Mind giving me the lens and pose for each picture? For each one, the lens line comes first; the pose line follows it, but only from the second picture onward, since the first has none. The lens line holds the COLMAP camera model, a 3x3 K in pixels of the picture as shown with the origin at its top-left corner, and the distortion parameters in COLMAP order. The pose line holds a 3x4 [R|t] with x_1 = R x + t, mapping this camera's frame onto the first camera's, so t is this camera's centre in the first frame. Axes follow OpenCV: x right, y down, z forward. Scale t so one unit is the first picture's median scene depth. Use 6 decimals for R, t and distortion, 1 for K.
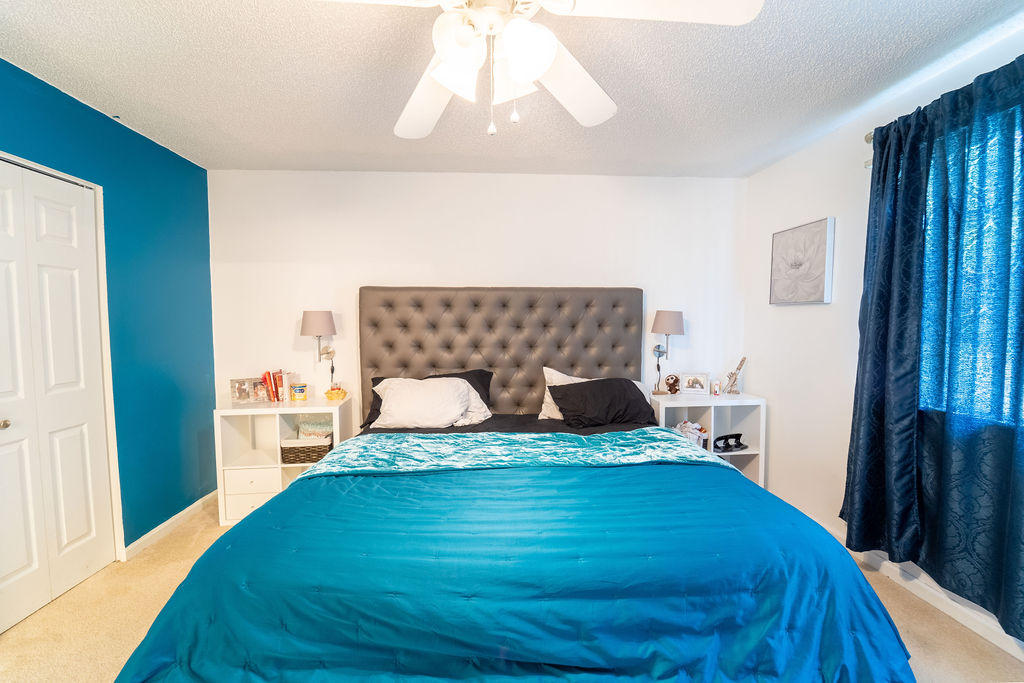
lens RADIAL K [[429.1, 0, 511.3], [0, 429.1, 346.1], [0, 0, 1]] dist [-0.021561, 0.000758]
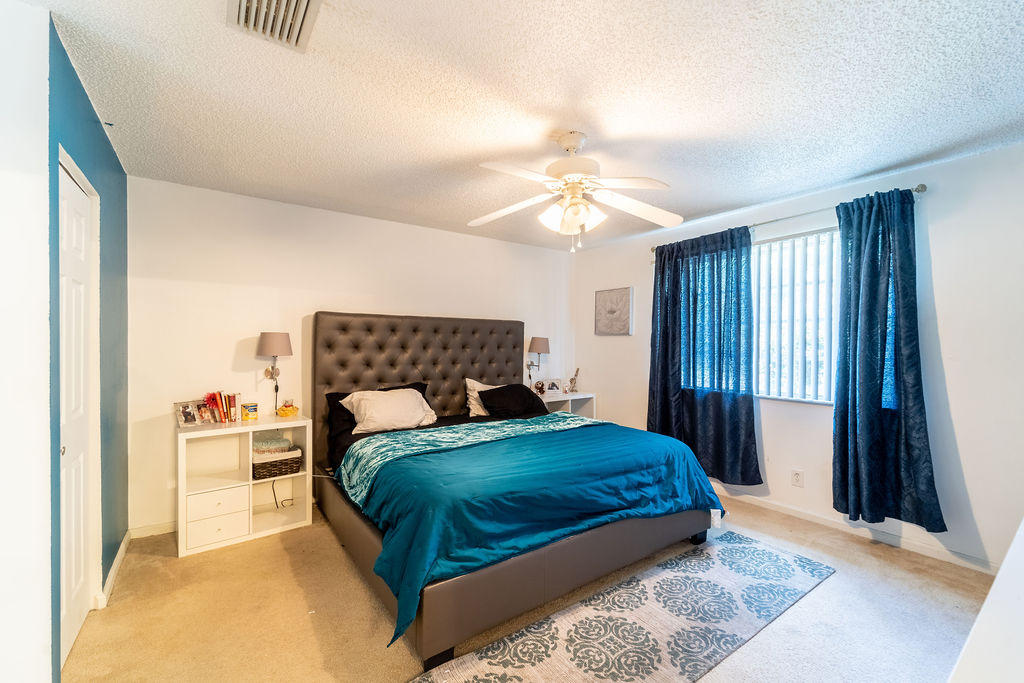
lens RADIAL K [[429.1, 0, 511.9], [0, 429.1, 345.7], [0, 0, 1]] dist [-0.021561, 0.000758]
pose [[0.846964, 0.005668, 0.531620, -0.522316], [0.022349, 0.998680, -0.046254, 0.012764], [-0.531180, 0.051057, 0.845719, -0.202918]]
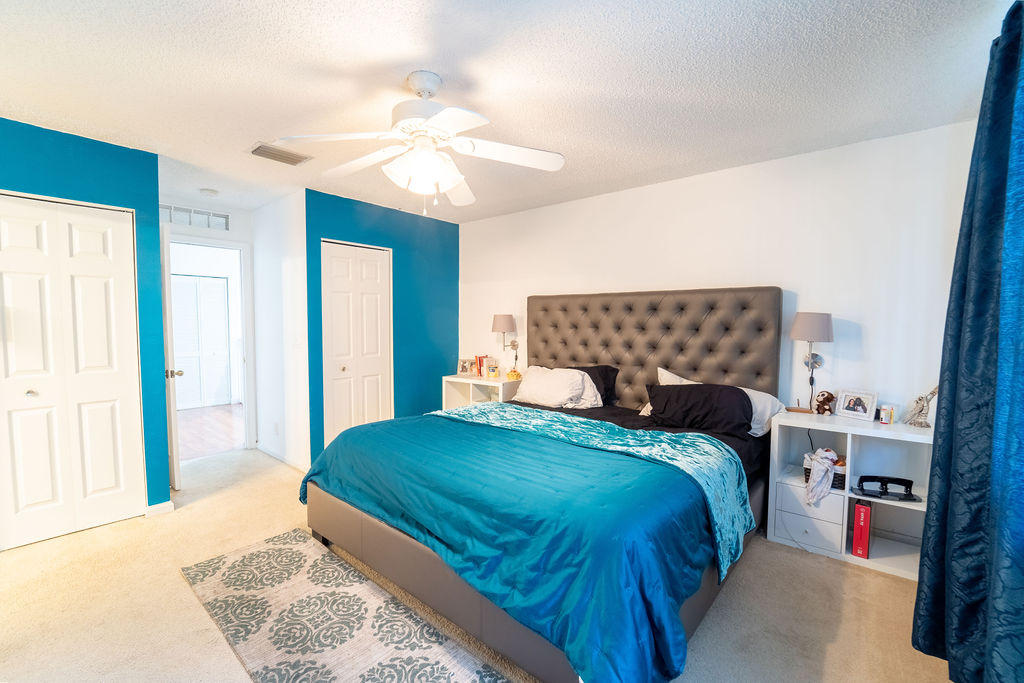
lens RADIAL K [[429.1, 0, 508.4], [0, 429.1, 347.6], [0, 0, 1]] dist [-0.021561, 0.000758]
pose [[0.720239, 0.048504, -0.692028, 0.542620], [-0.048066, 0.998645, 0.019970, -0.003310], [0.692058, 0.018880, 0.721595, -0.001865]]
